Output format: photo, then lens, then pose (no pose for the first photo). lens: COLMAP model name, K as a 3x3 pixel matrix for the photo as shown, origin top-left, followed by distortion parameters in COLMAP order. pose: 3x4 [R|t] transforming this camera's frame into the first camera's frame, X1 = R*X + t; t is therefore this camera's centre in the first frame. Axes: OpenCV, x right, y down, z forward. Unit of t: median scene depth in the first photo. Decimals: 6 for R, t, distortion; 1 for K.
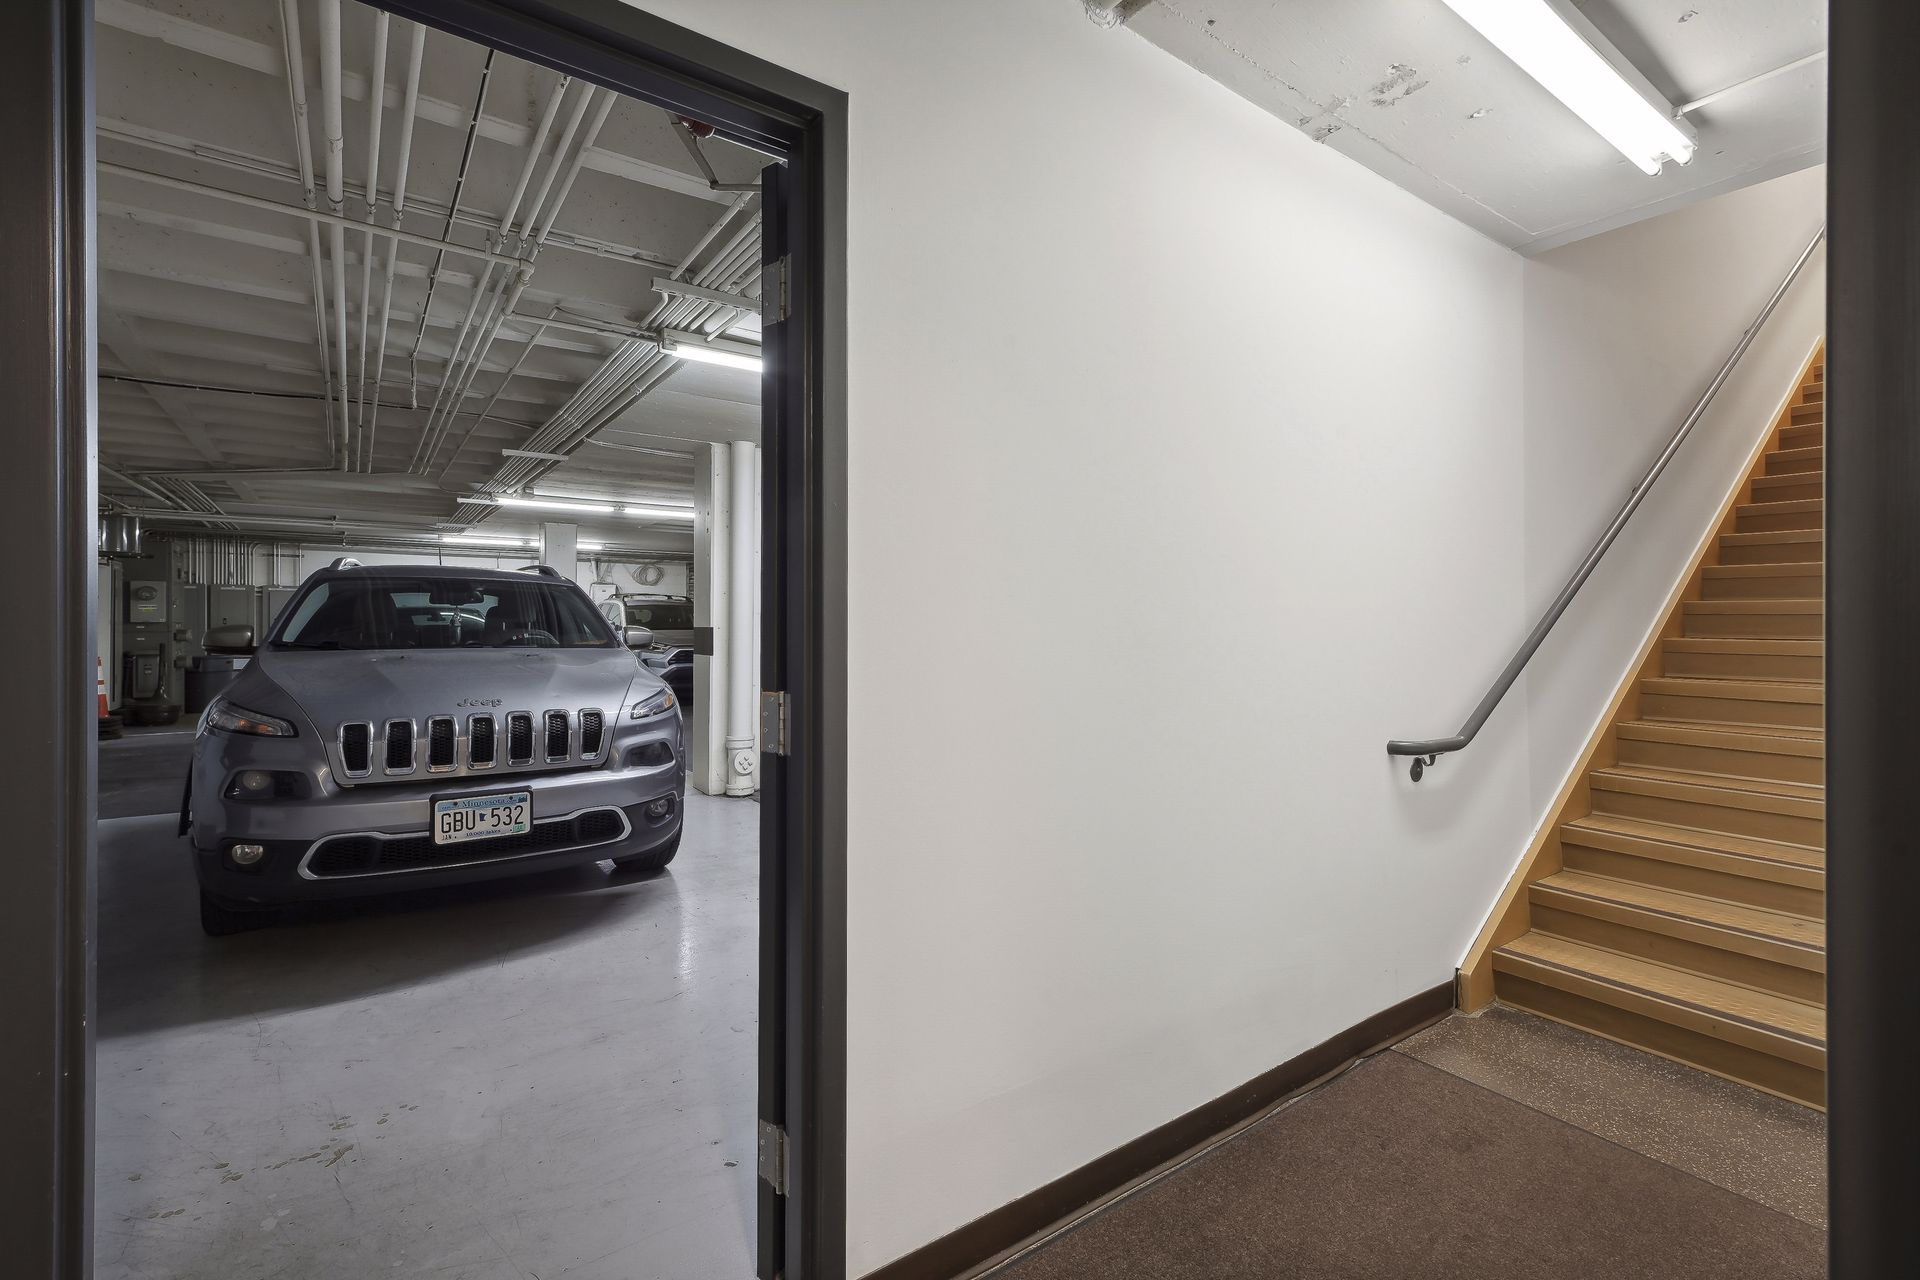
lens RADIAL K [[875.4, 0, 959.9], [0, 875.4, 618.7], [0, 0, 1]] dist [-0.000851, 0.000034]
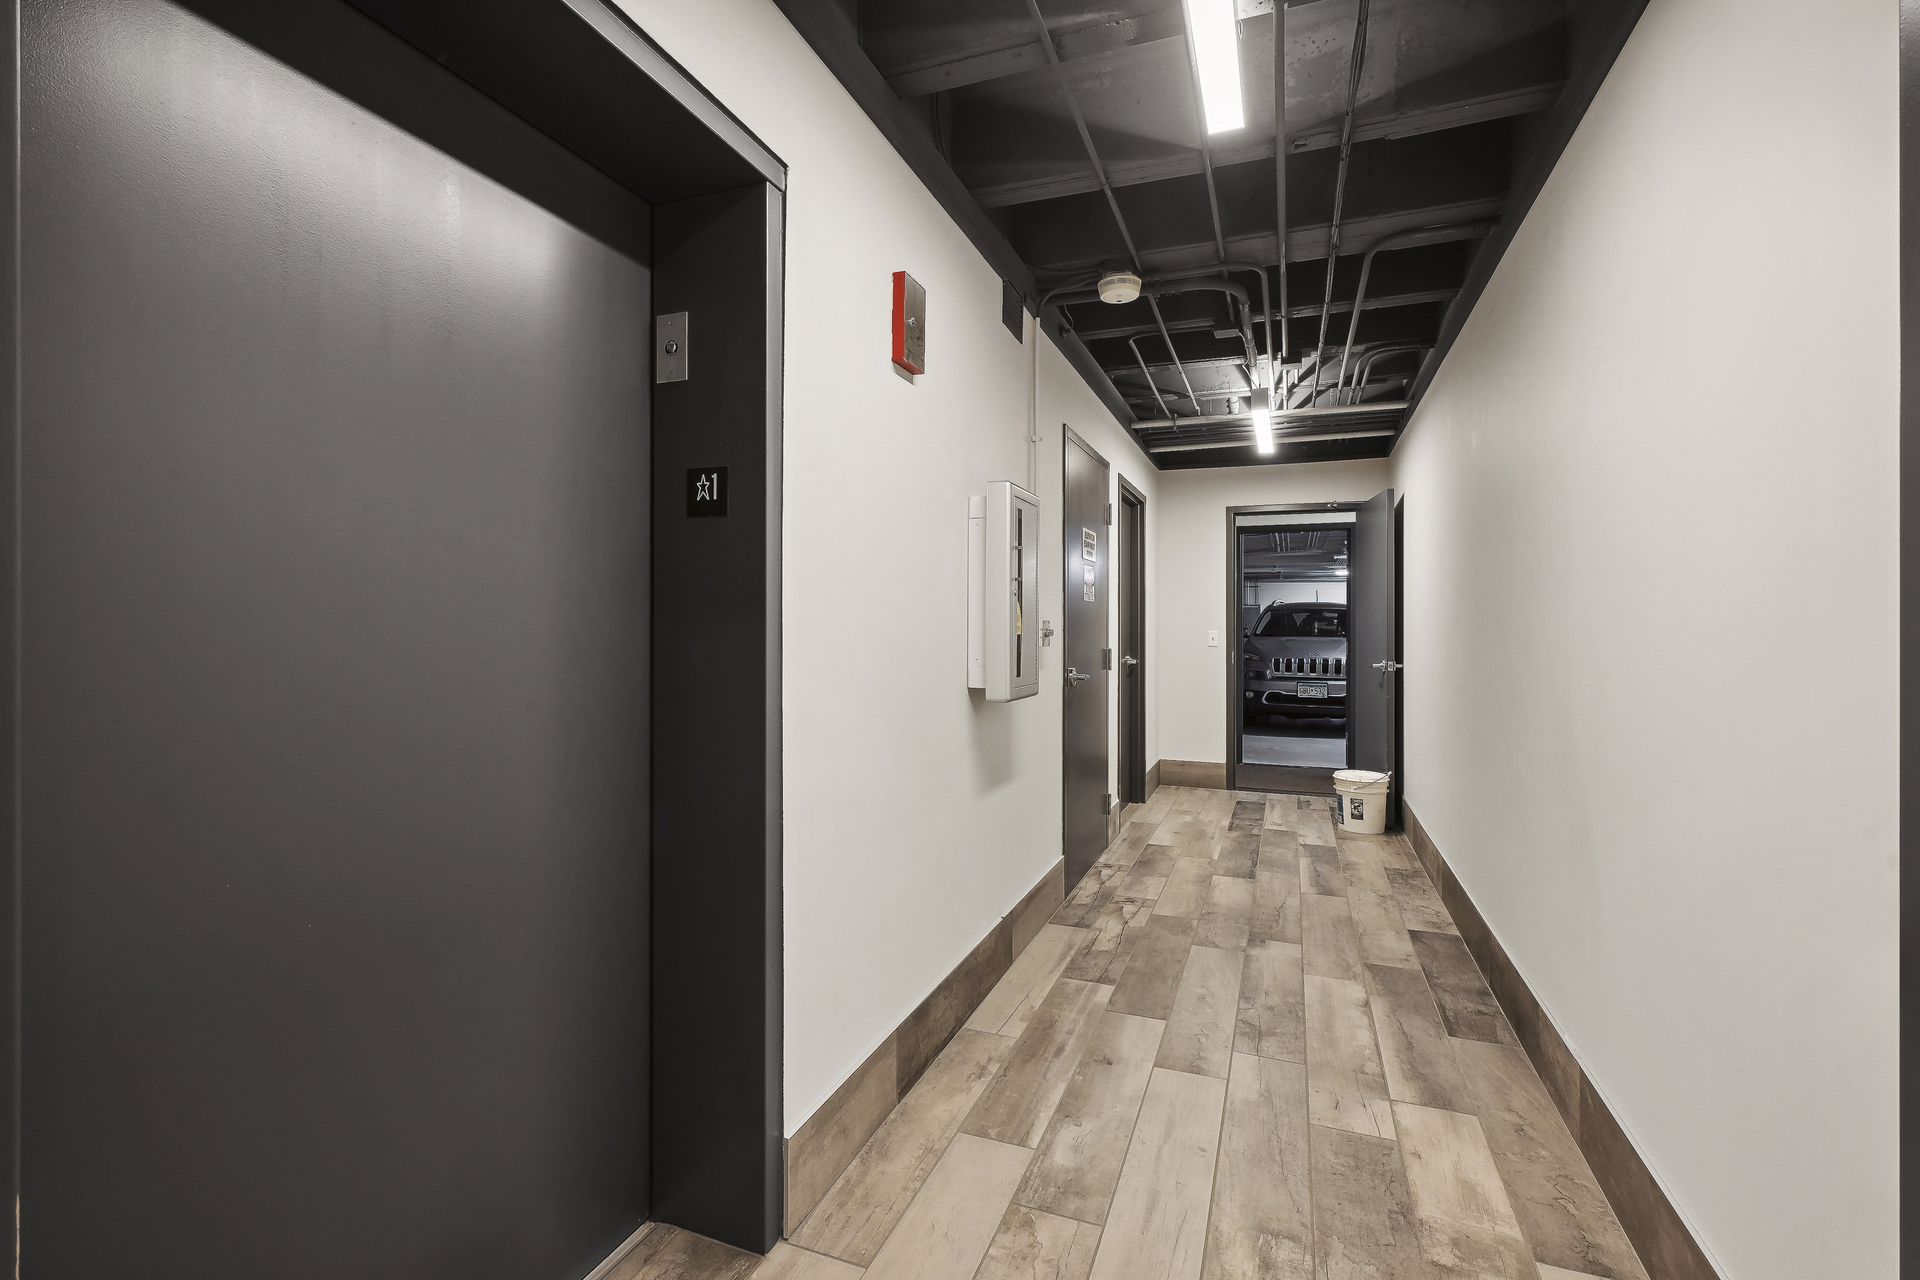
lens RADIAL K [[875.4, 0, 959.9], [0, 875.4, 618.7], [0, 0, 1]] dist [-0.000851, 0.000034]
pose [[0.545376, 0.003505, -0.838184, 1.421496], [0.005696, 0.999953, 0.007888, -0.061009], [0.838172, -0.009076, 0.545330, -1.797249]]
